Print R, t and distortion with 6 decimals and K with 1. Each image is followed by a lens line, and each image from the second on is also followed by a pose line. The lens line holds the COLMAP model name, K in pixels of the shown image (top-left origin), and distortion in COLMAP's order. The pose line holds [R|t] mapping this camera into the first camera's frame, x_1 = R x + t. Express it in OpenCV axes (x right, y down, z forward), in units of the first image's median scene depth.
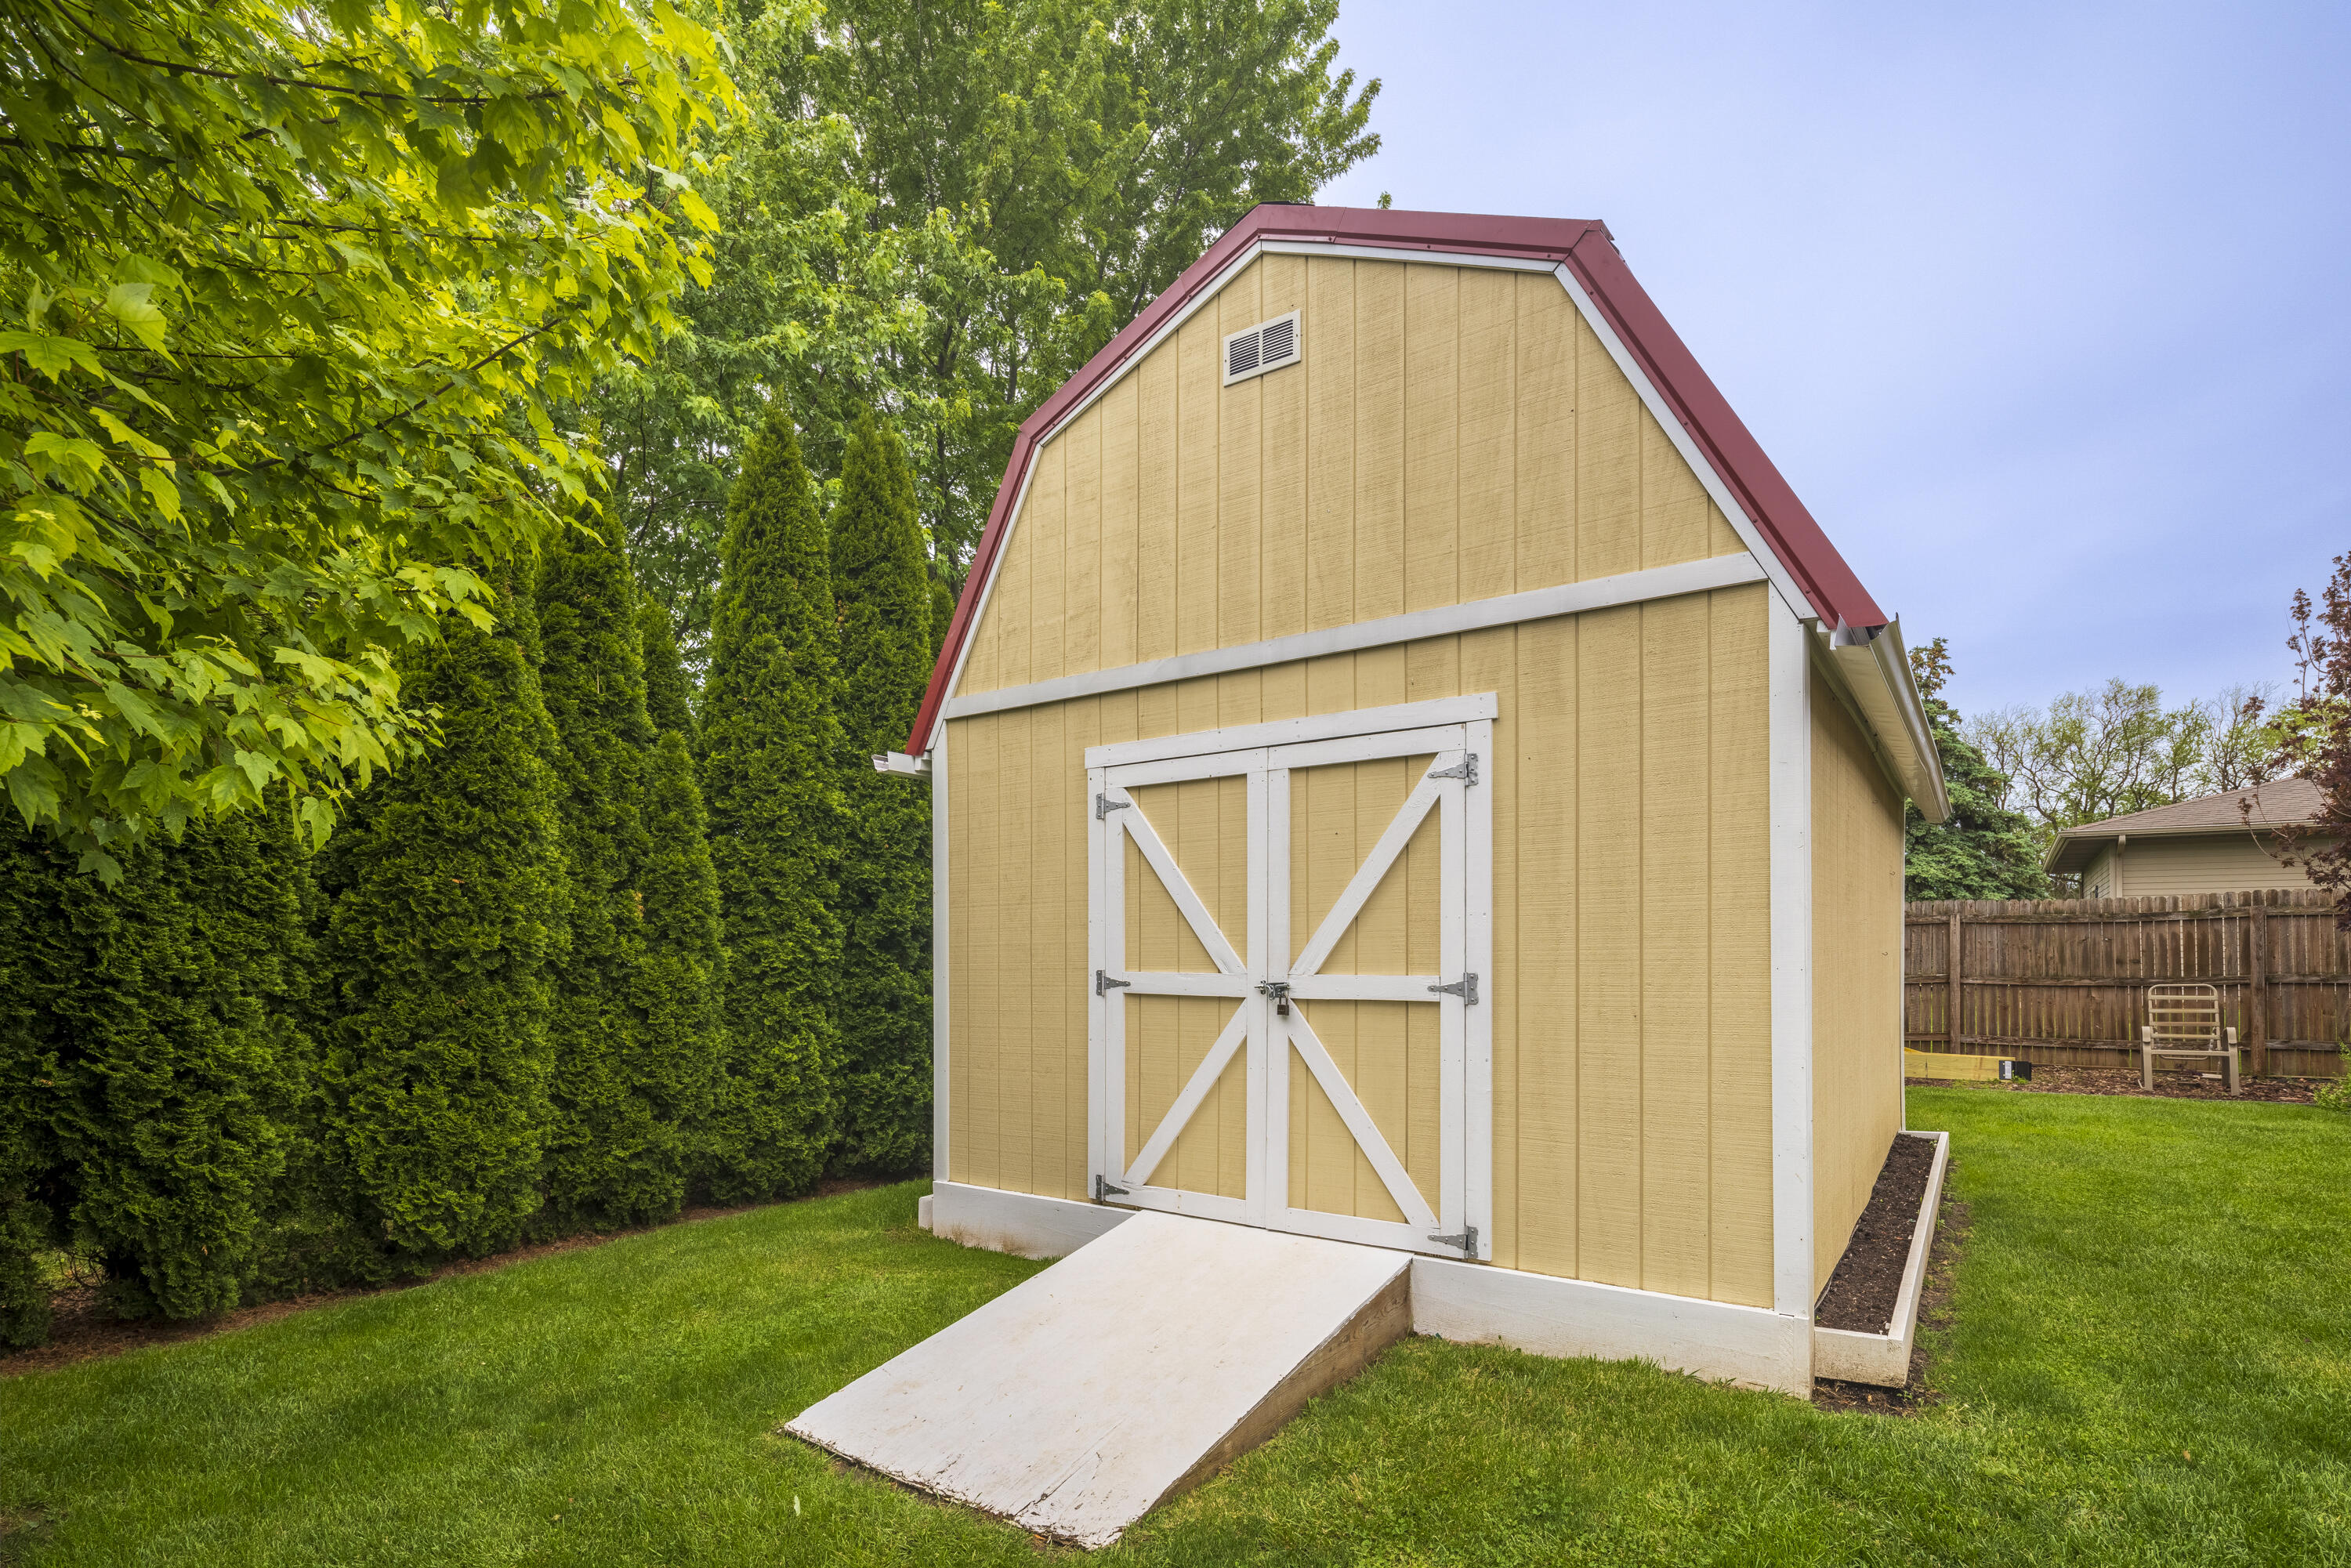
lens RADIAL K [[1145.4, 0, 1173.0], [0, 1145.4, 942.8], [0, 0, 1]] dist [0.000926, 0.000033]
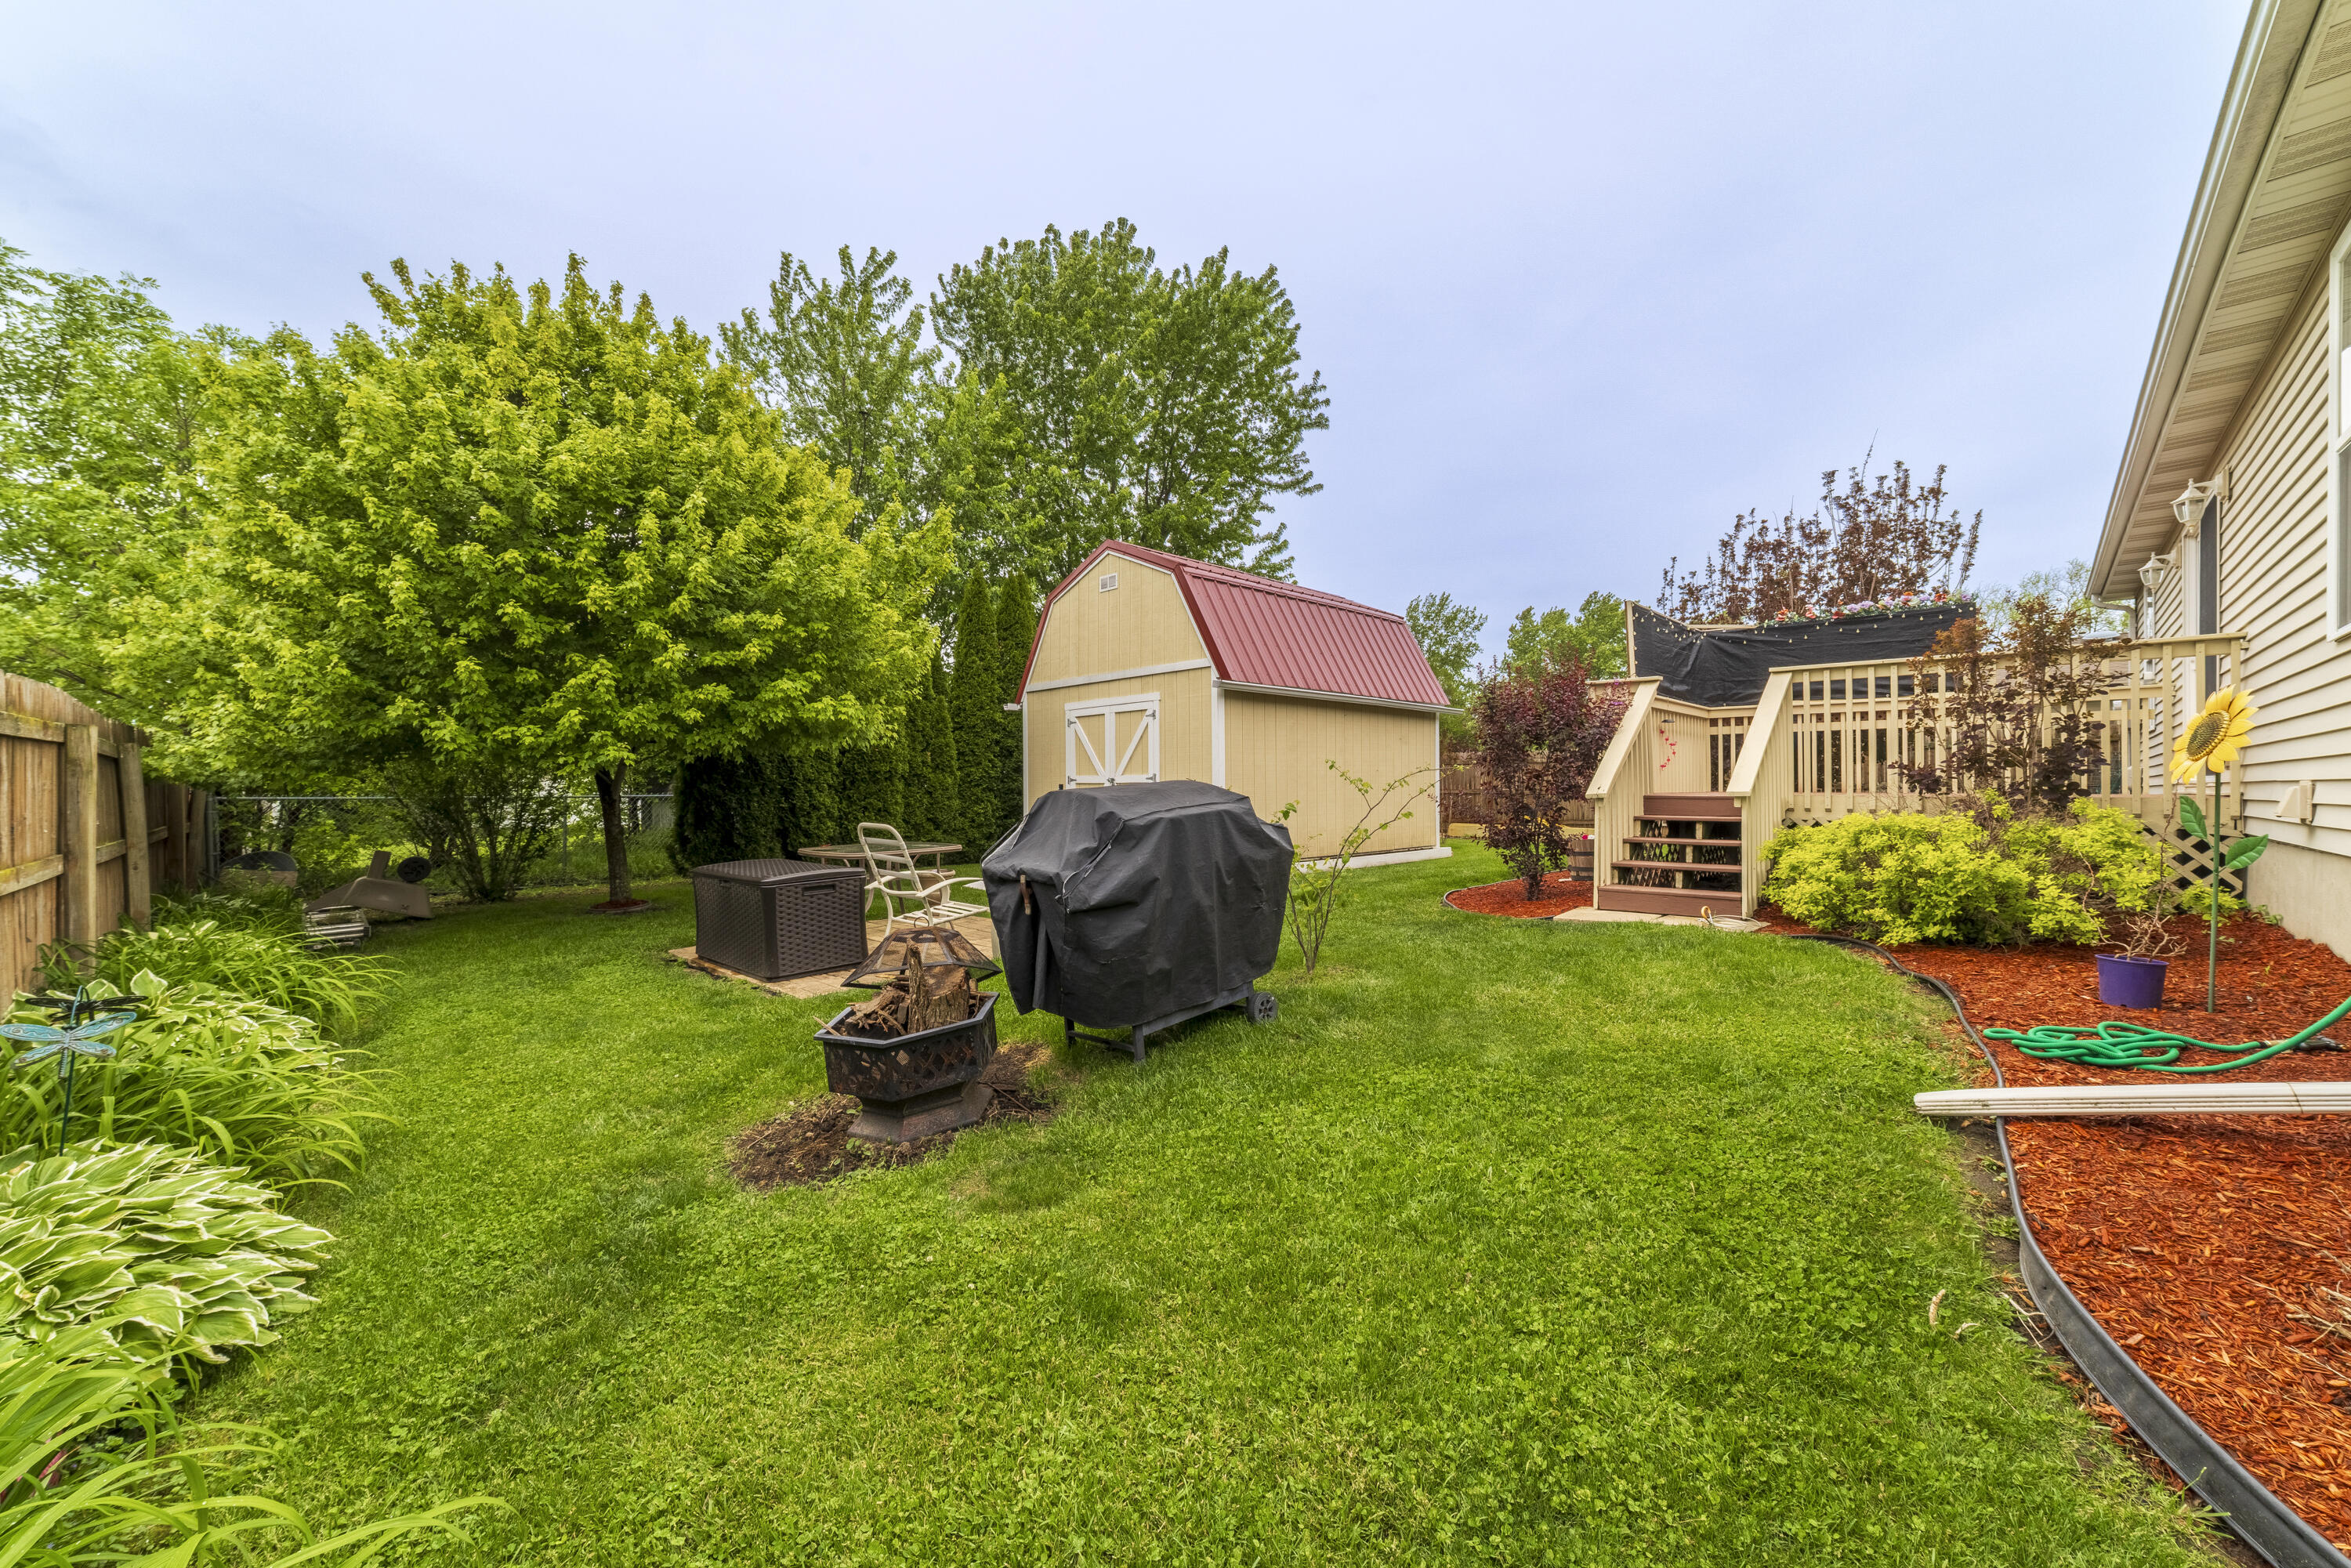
lens RADIAL K [[895.5, 0, 1171.3], [0, 895.5, 786.8], [0, 0, 1]] dist [-0.030249, 0.012067]
pose [[0.985110, -0.004718, -0.171859, 0.630550], [0.005247, 0.999983, 0.002626, 0.049477], [0.171843, -0.003489, 0.985118, -1.348340]]
